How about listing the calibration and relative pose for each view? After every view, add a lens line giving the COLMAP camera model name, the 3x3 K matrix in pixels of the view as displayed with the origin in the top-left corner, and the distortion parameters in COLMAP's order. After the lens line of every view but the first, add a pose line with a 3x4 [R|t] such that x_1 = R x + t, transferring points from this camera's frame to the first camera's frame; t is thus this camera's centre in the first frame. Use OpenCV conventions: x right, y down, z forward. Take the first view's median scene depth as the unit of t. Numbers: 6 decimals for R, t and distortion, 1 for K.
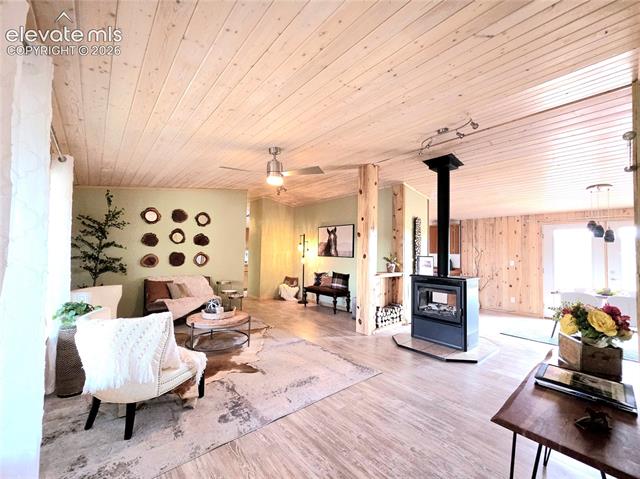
lens RADIAL K [[259.4, 0, 315.0], [0, 259.4, 239.4], [0, 0, 1]] dist [0.001339, 0.000576]
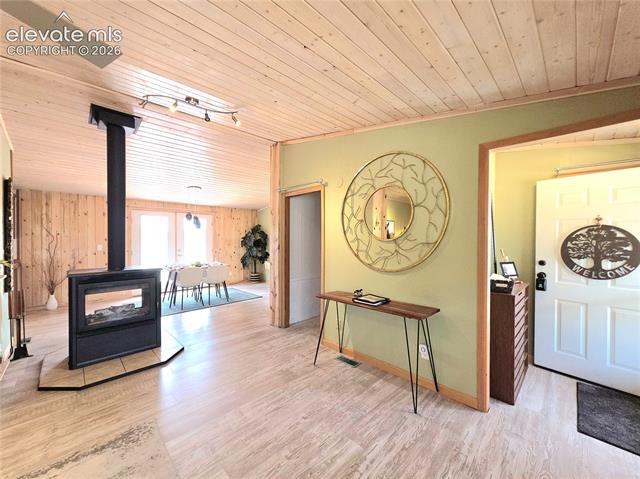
lens RADIAL K [[259.4, 0, 314.6], [0, 259.4, 238.9], [0, 0, 1]] dist [0.001339, 0.000576]
pose [[-0.075708, -0.021747, 0.996893, -0.368974], [-0.051765, 0.998500, 0.017850, 0.008235], [-0.995785, -0.050253, -0.076721, 0.550839]]
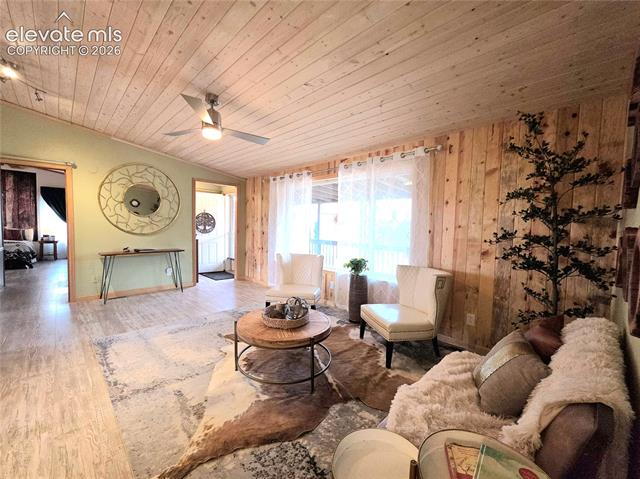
lens RADIAL K [[259.4, 0, 317.8], [0, 259.4, 240.1], [0, 0, 1]] dist [0.001339, 0.000576]
pose [[-0.996681, -0.039015, -0.071444, -0.403105], [-0.039813, 0.999159, 0.009780, 0.089546], [0.071002, 0.012592, -0.997397, 1.660503]]
